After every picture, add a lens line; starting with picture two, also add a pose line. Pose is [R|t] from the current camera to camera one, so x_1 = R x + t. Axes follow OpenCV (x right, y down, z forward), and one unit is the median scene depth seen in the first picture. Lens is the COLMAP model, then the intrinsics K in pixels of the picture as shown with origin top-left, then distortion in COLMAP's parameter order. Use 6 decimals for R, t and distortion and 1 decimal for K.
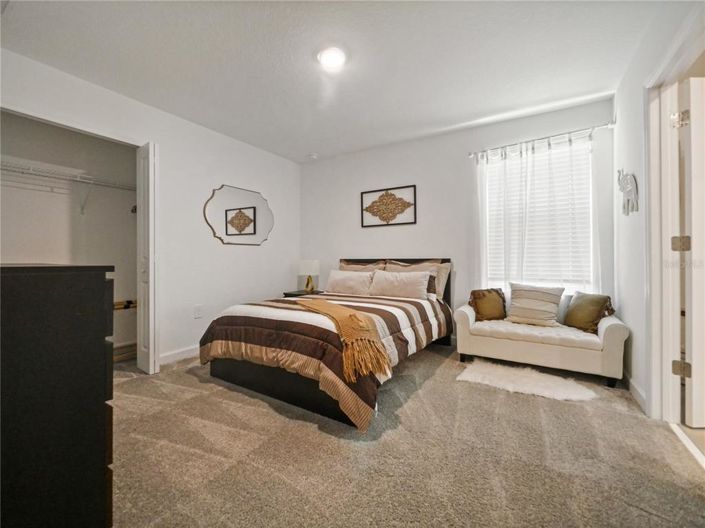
lens RADIAL K [[306.9, 0, 351.9], [0, 306.9, 256.4], [0, 0, 1]] dist [-0.005641, -0.000353]
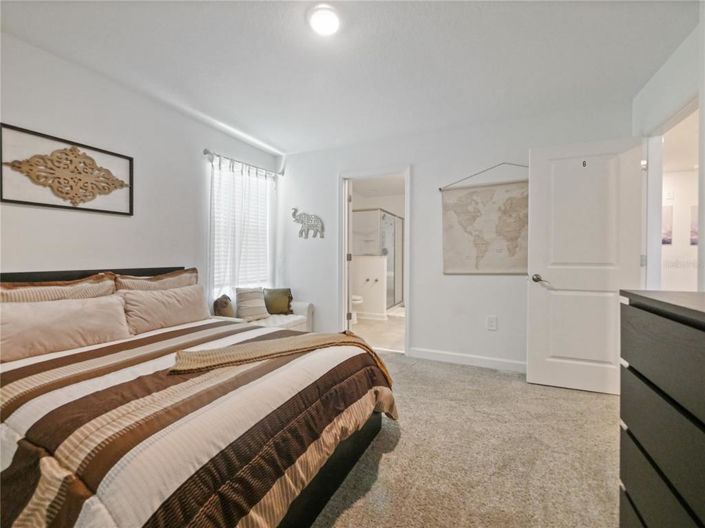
lens RADIAL K [[306.9, 0, 351.9], [0, 306.9, 256.4], [0, 0, 1]] dist [-0.005641, -0.000353]
pose [[-0.096976, 0.002446, 0.995284, -0.506167], [-0.012661, 0.999913, -0.003691, -0.021439], [-0.995206, -0.012959, -0.096937, 0.585275]]
